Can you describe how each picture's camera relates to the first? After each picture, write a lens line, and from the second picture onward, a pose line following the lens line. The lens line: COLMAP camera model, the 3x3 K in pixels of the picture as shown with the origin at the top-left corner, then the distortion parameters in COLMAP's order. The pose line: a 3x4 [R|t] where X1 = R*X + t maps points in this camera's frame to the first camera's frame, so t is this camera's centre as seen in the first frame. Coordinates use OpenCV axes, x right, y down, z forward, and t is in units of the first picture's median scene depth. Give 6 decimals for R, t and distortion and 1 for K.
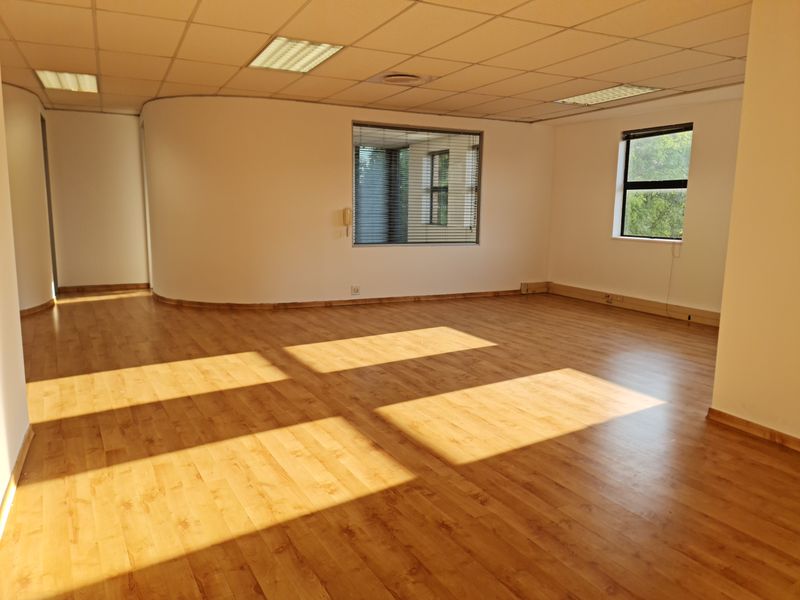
lens RADIAL K [[589.5, 0, 402.0], [0, 589.5, 298.4], [0, 0, 1]] dist [0.078547, -0.073082]
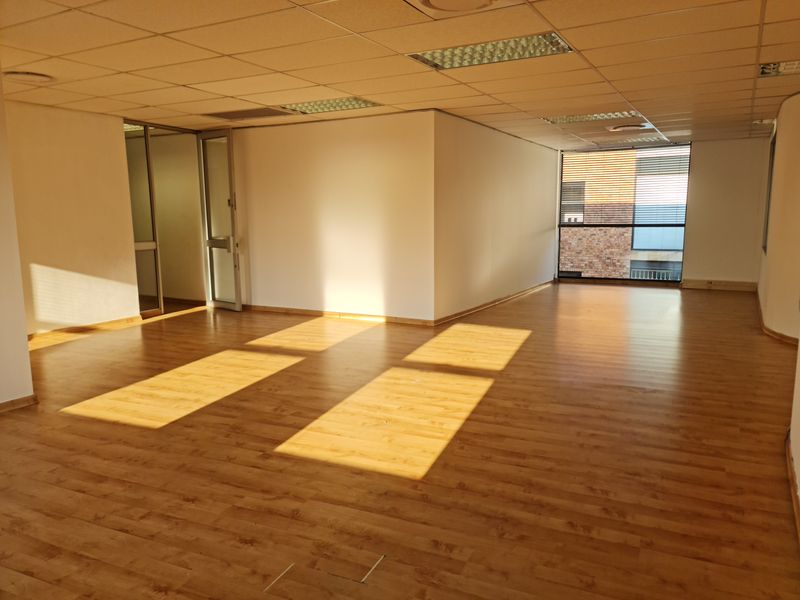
lens RADIAL K [[589.5, 0, 401.5], [0, 589.5, 303.4], [0, 0, 1]] dist [0.078547, -0.073082]
pose [[-0.826137, 0.073227, -0.558691, 0.459134], [-0.086165, 0.963440, 0.253689, -0.268681], [0.556842, 0.257721, -0.789624, 1.814314]]
